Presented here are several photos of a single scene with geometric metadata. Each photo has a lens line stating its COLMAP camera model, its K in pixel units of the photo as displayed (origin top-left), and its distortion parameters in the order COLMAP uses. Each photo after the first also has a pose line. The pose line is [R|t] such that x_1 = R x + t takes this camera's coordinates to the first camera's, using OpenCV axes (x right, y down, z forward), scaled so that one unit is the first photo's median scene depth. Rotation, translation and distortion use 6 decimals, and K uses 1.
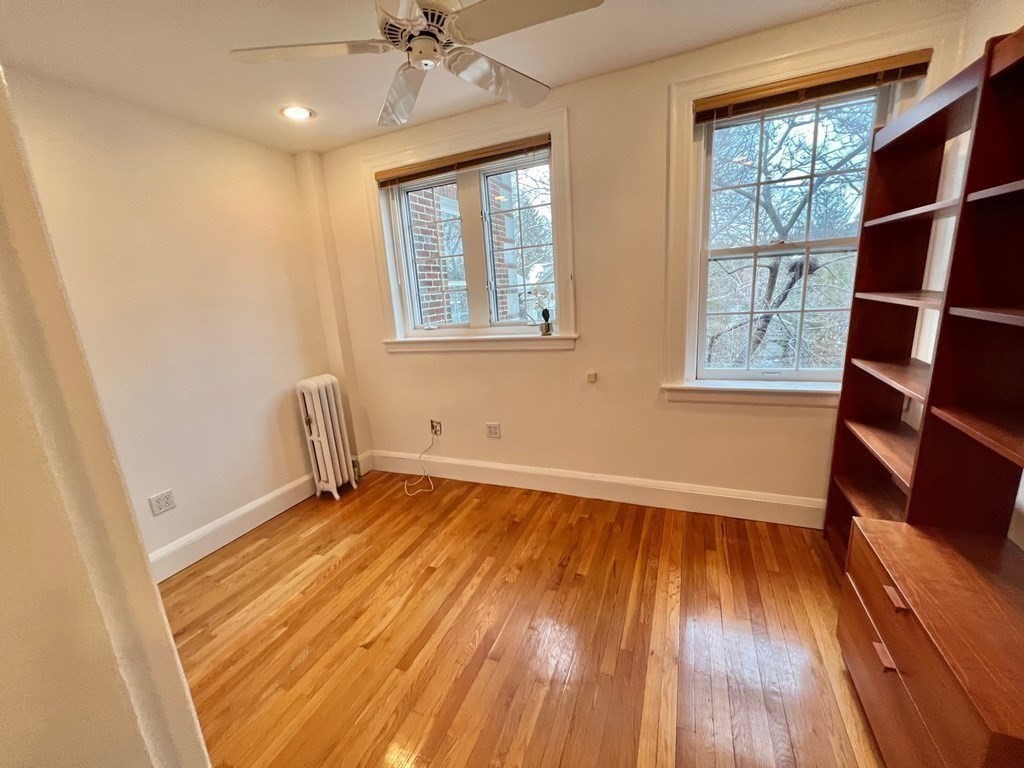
lens RADIAL K [[411.0, 0, 511.2], [0, 411.0, 382.6], [0, 0, 1]] dist [-0.001674, 0.000618]
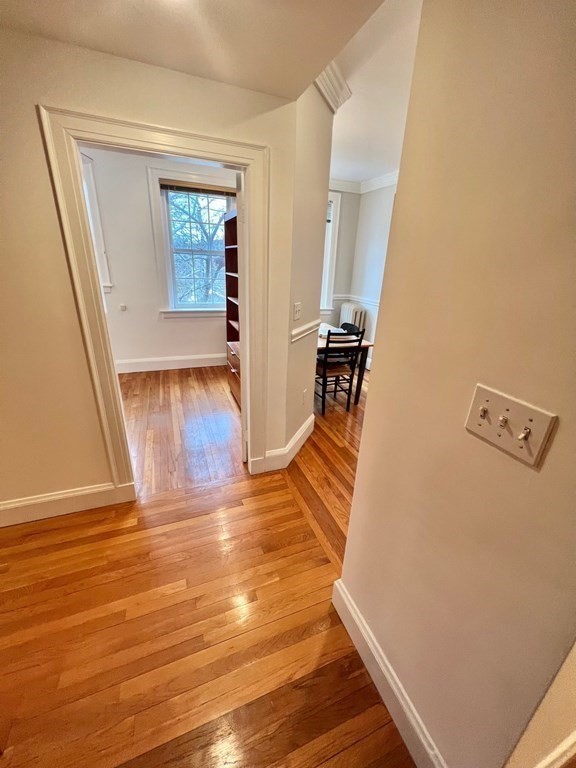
lens RADIAL K [[307.8, 0, 291.6], [0, 307.8, 384.8], [0, 0, 1]] dist [-0.000202, -0.000112]
pose [[0.704886, -0.157940, 0.691514, -0.308221], [0.066187, 0.985287, 0.157569, 0.170379], [-0.706226, -0.065299, 0.704969, -0.619901]]
